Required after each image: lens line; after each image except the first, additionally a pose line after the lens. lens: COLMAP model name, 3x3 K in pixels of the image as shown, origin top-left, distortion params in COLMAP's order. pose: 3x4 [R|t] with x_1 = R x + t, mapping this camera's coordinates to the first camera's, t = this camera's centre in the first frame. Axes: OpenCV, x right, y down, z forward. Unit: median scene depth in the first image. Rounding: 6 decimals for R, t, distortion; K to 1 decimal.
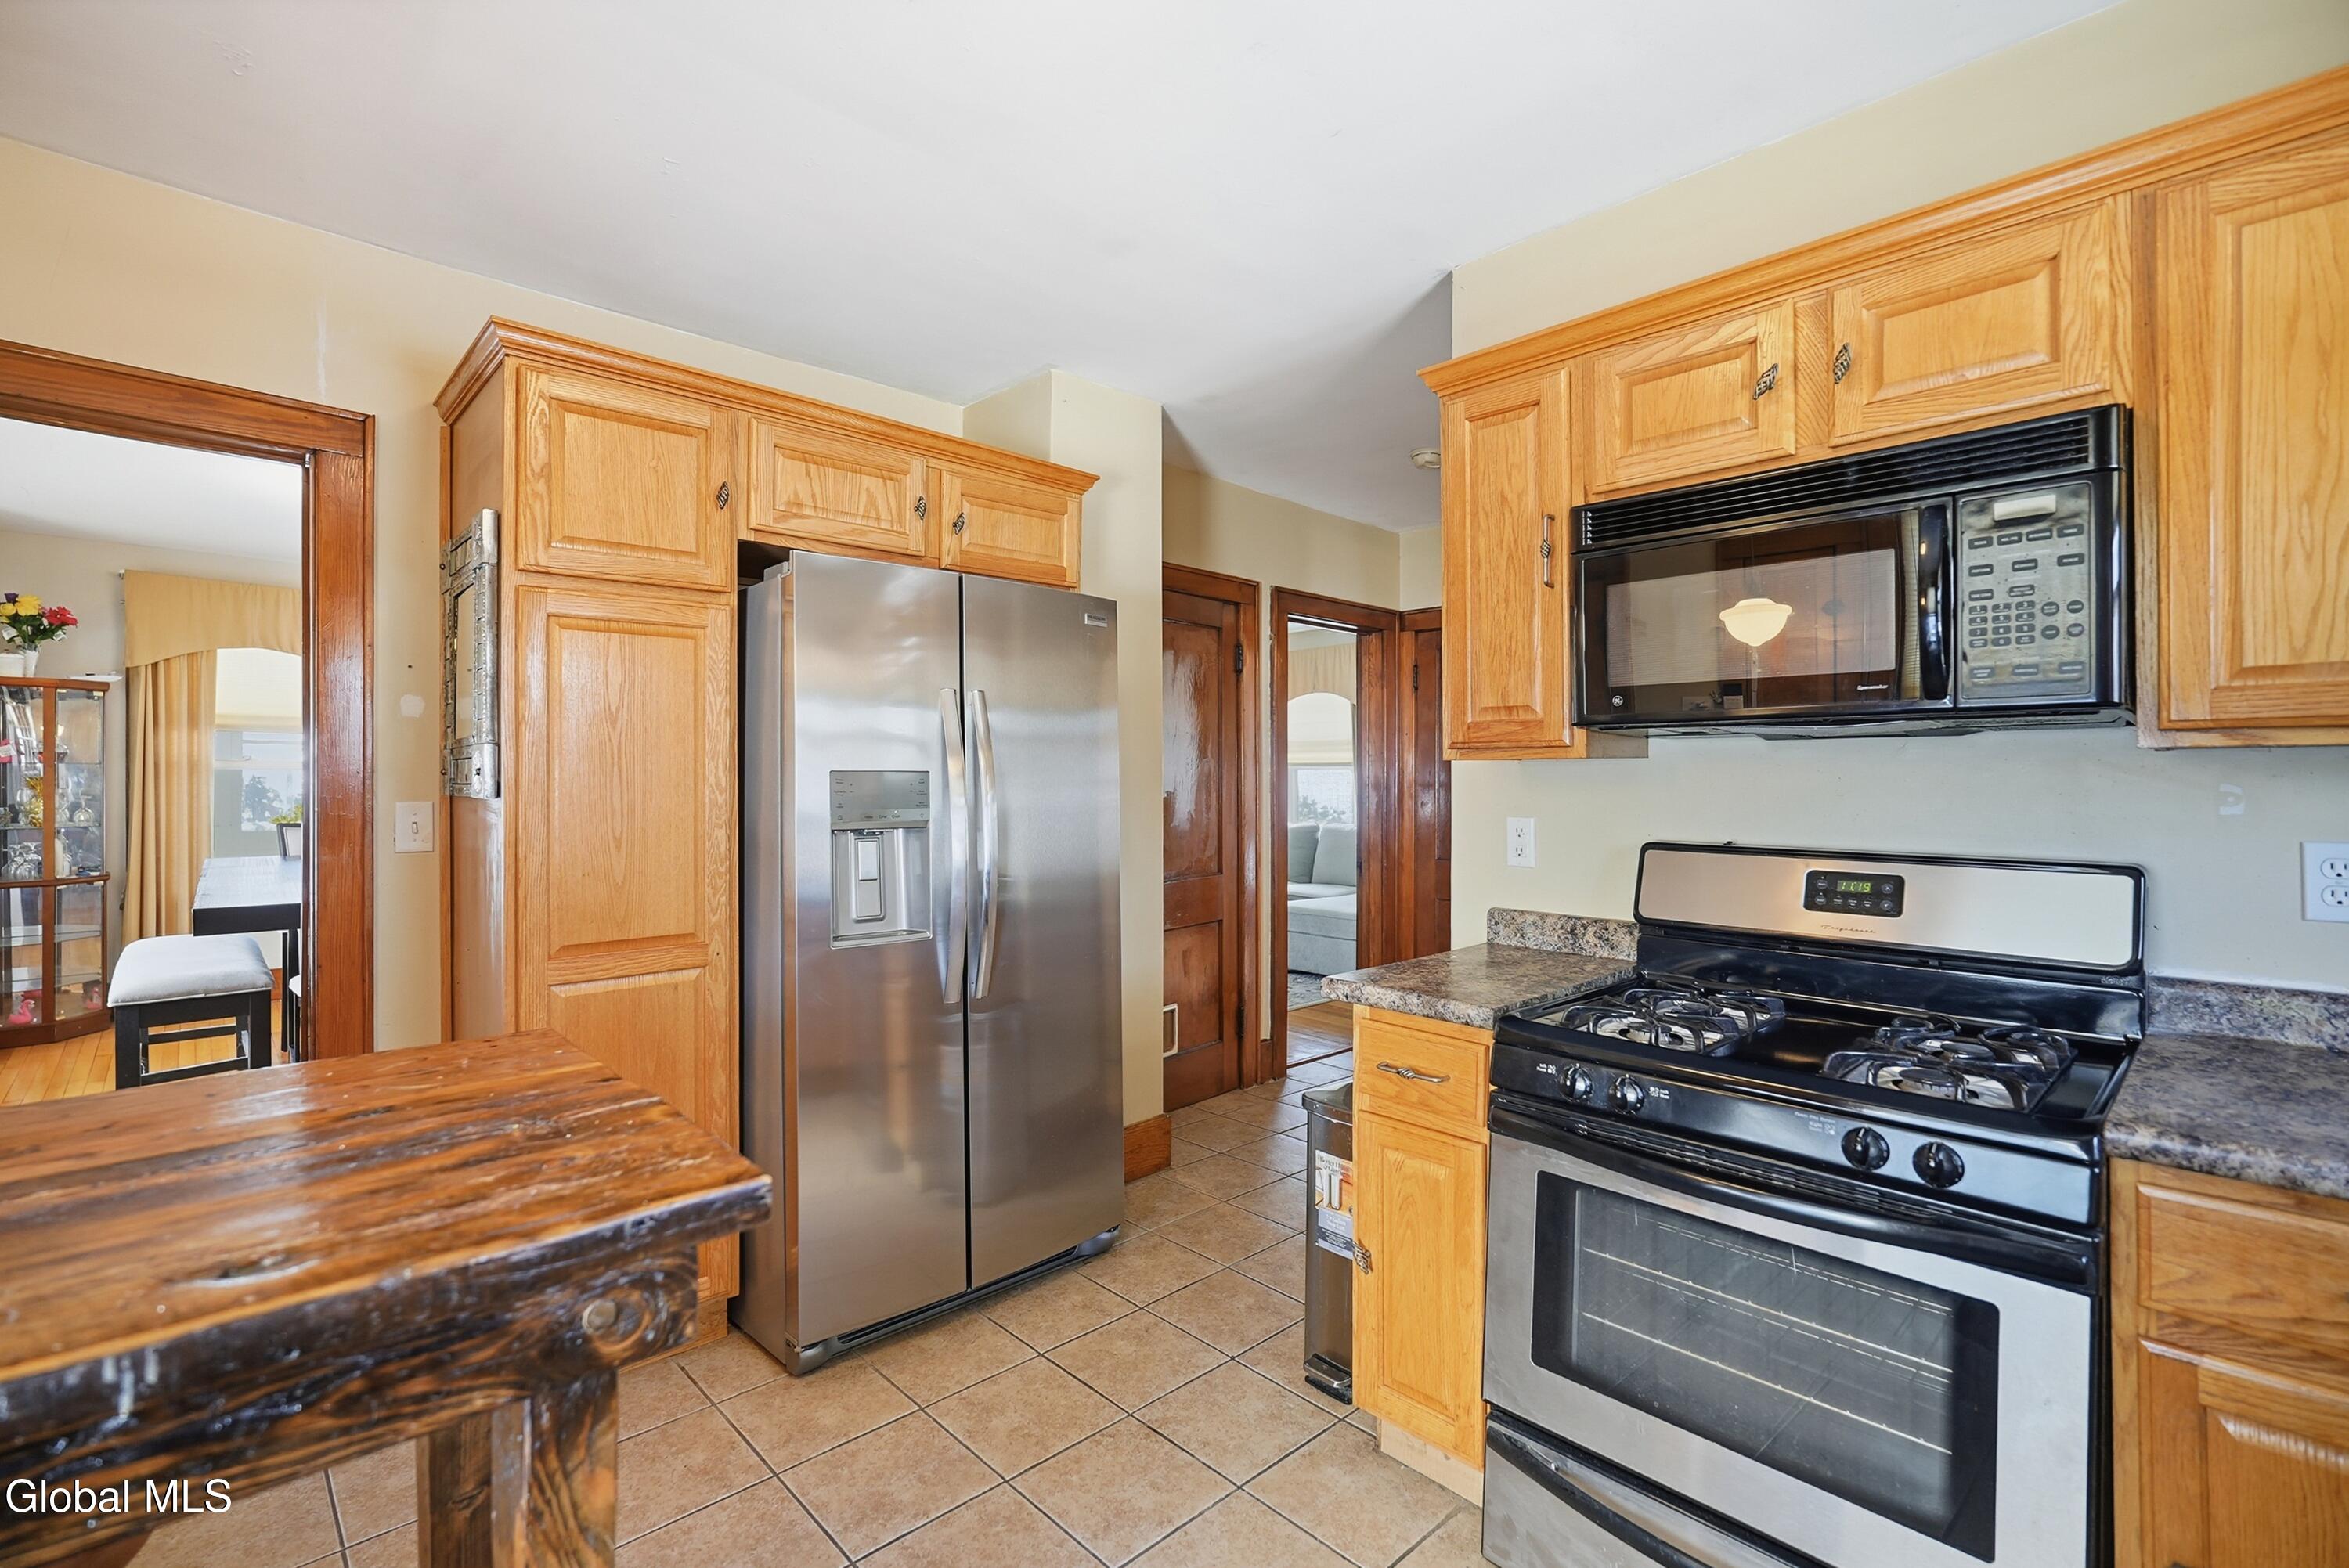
lens RADIAL K [[1064.3, 0, 1174.5], [0, 1064.3, 784.0], [0, 0, 1]] dist [-0.001864, -0.000178]
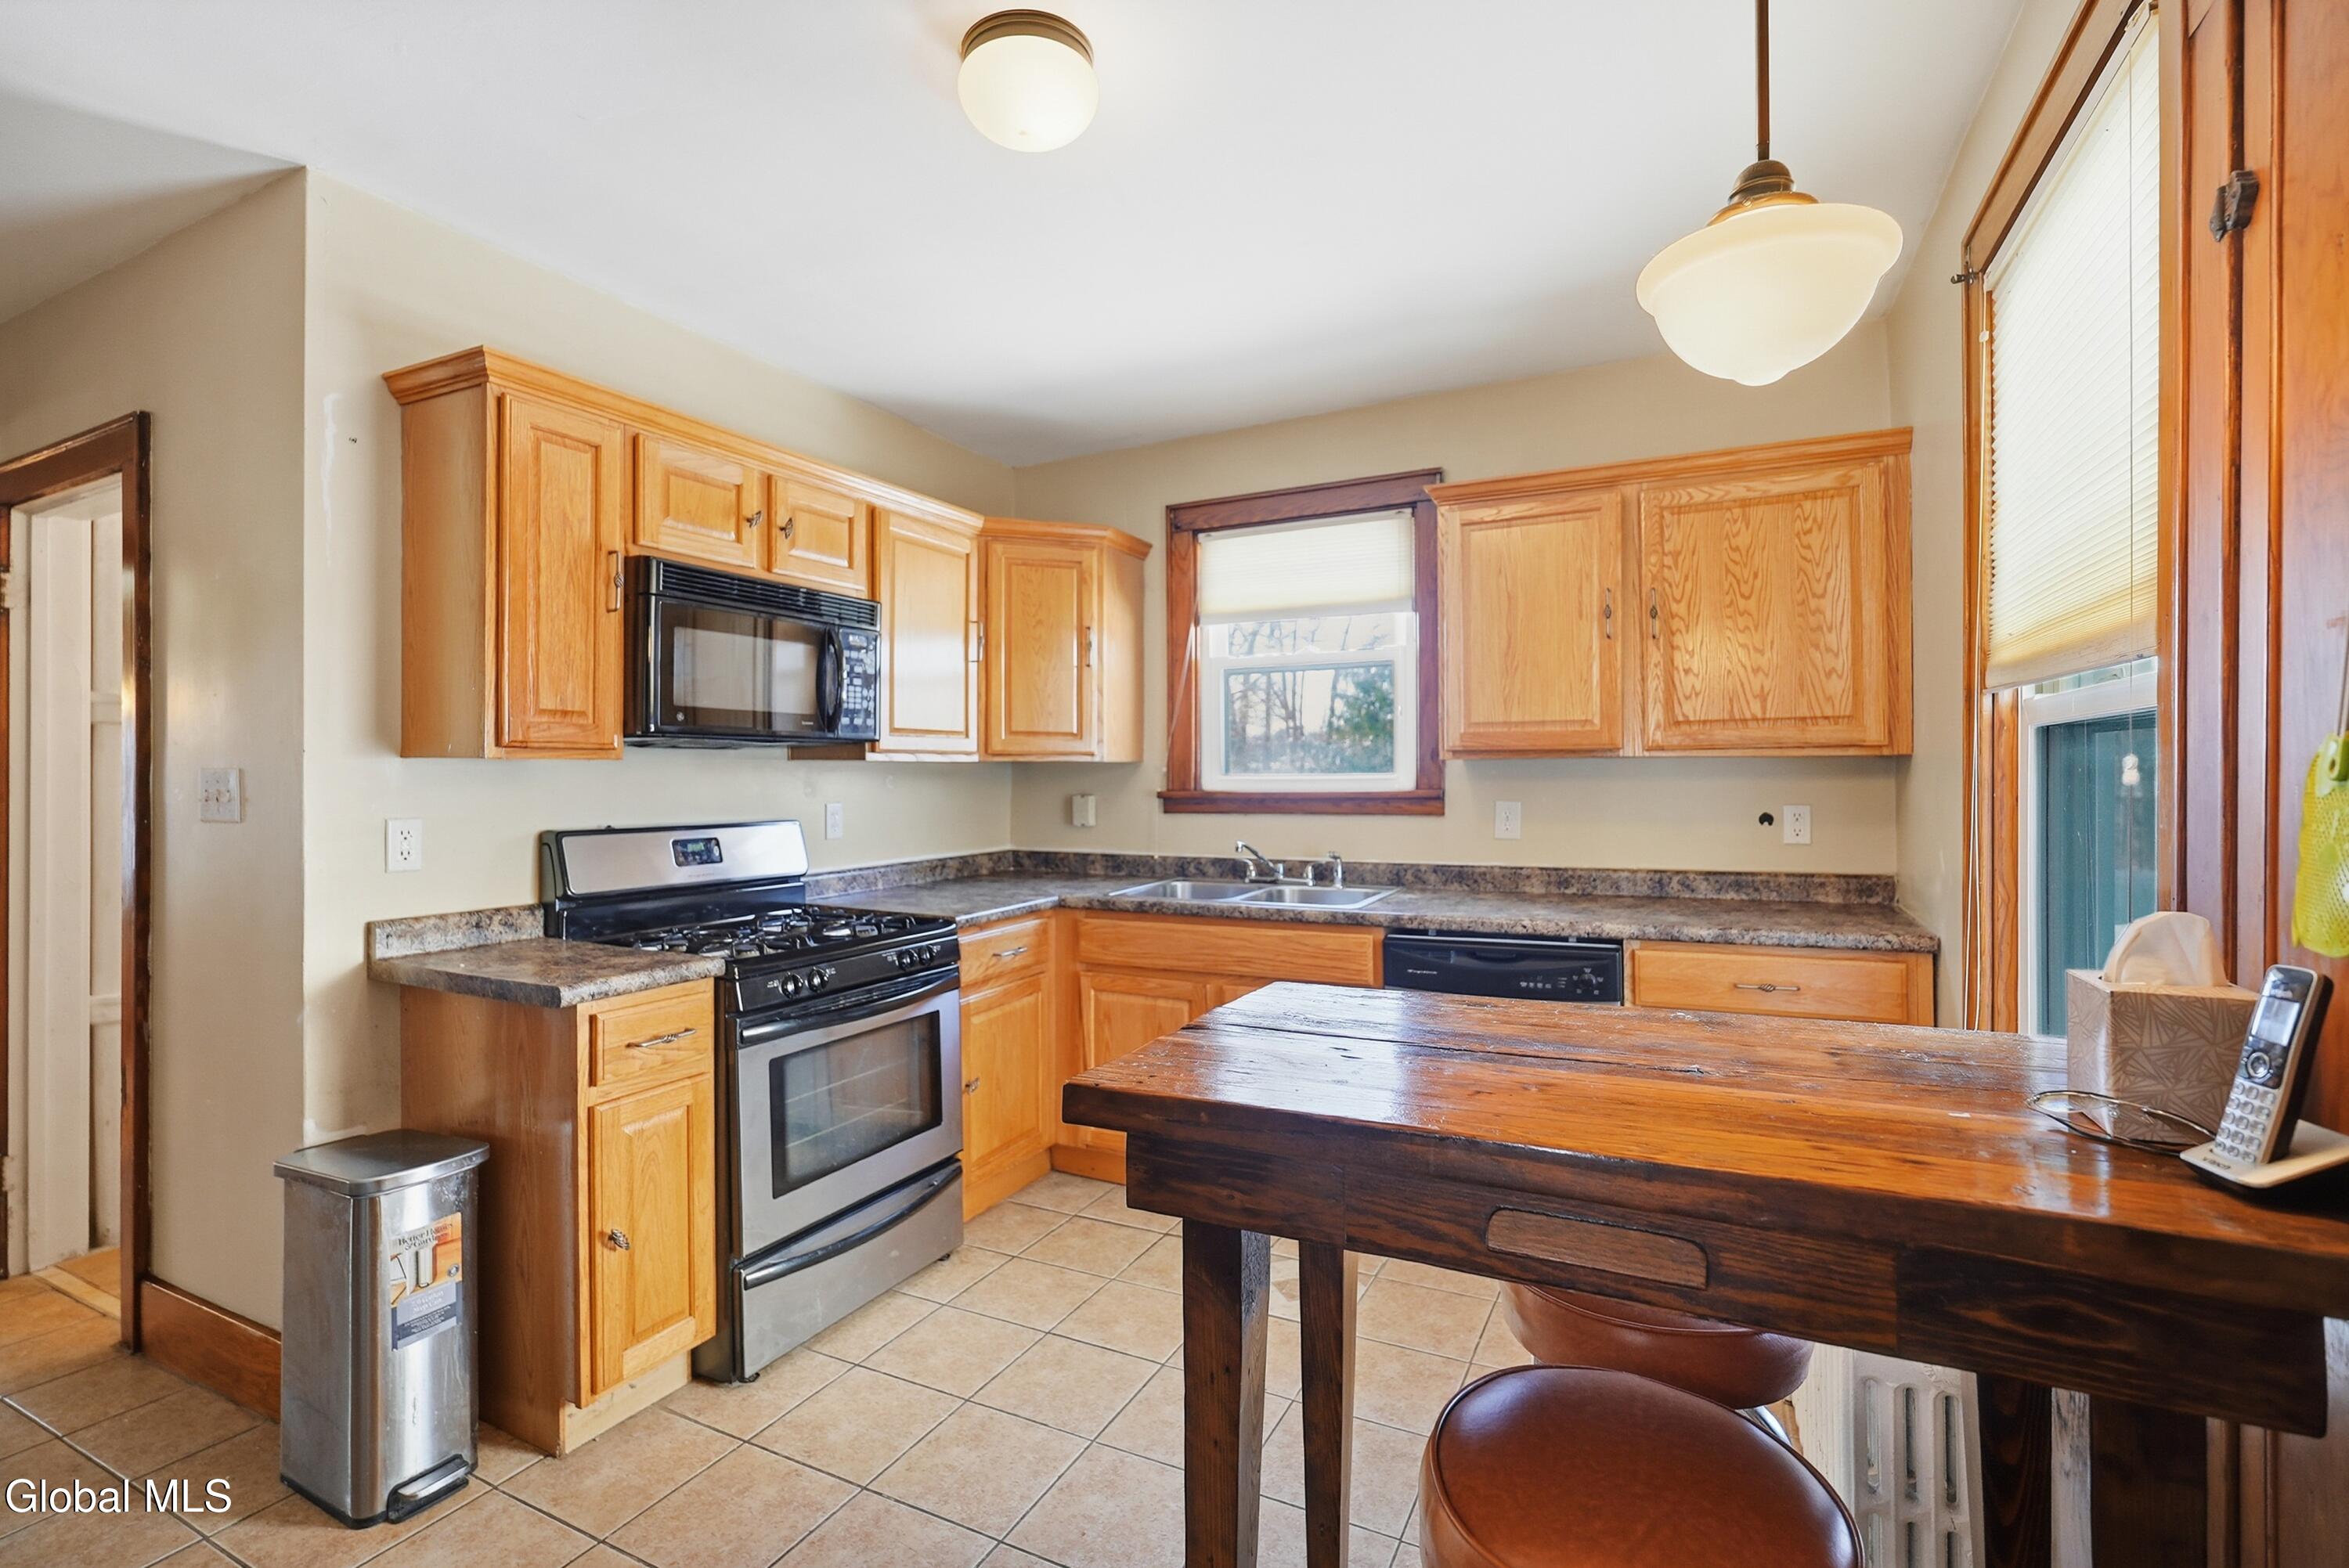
lens RADIAL K [[1064.3, 0, 1174.5], [0, 1064.3, 784.0], [0, 0, 1]] dist [-0.001864, -0.000178]
pose [[-0.334343, -0.010520, 0.942393, -0.963814], [0.006527, 0.999888, 0.013478, -0.009000], [-0.942429, 0.010657, -0.334237, 0.820278]]
